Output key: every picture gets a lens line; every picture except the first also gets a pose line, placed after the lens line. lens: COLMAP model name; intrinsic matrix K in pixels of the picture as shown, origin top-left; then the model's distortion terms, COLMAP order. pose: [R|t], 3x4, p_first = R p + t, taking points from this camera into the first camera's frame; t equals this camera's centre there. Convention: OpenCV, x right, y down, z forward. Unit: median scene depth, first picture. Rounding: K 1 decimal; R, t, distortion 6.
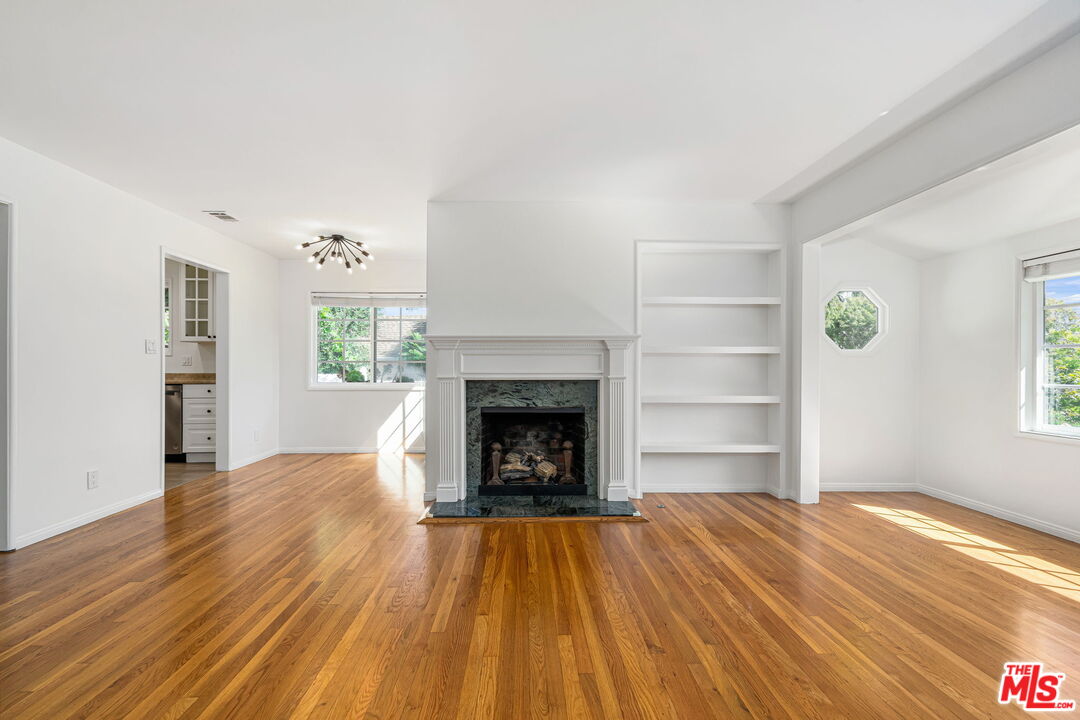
lens RADIAL K [[488.0, 0, 533.8], [0, 488.0, 362.1], [0, 0, 1]] dist [0.000692, 0.001855]
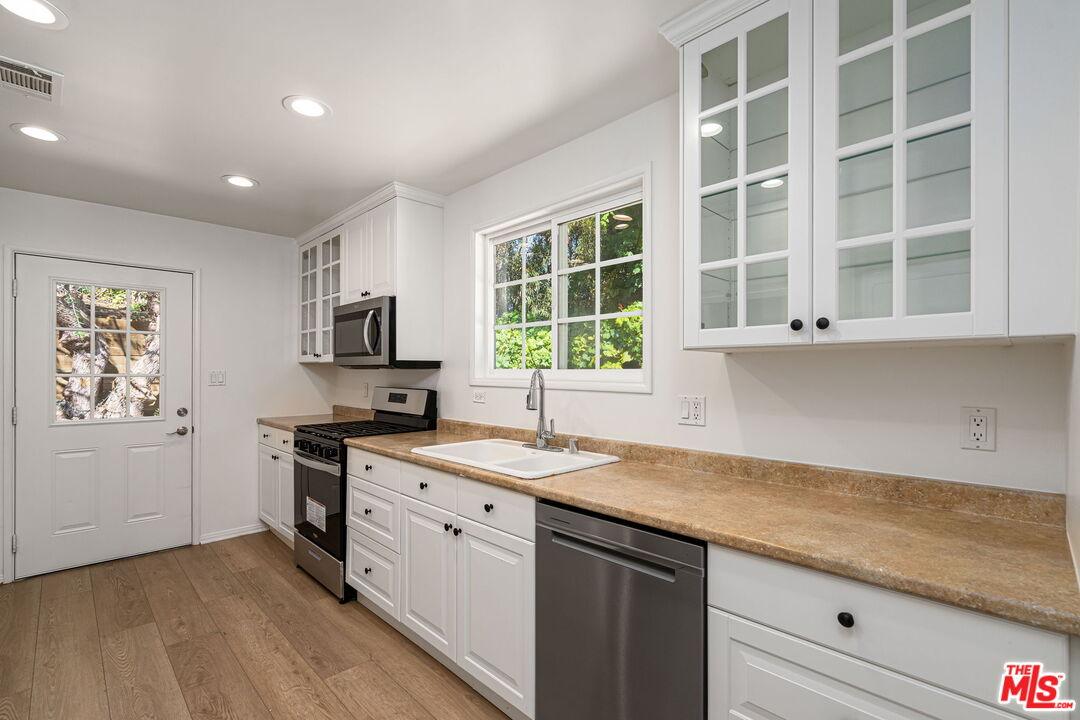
lens RADIAL K [[488.0, 0, 542.8], [0, 488.0, 366.8], [0, 0, 1]] dist [0.000692, 0.001855]
pose [[0.684189, -0.009456, -0.729243, -0.808187], [0.005863, 0.999955, -0.007465, -0.043212], [0.729281, 0.000832, 0.684214, 1.055889]]
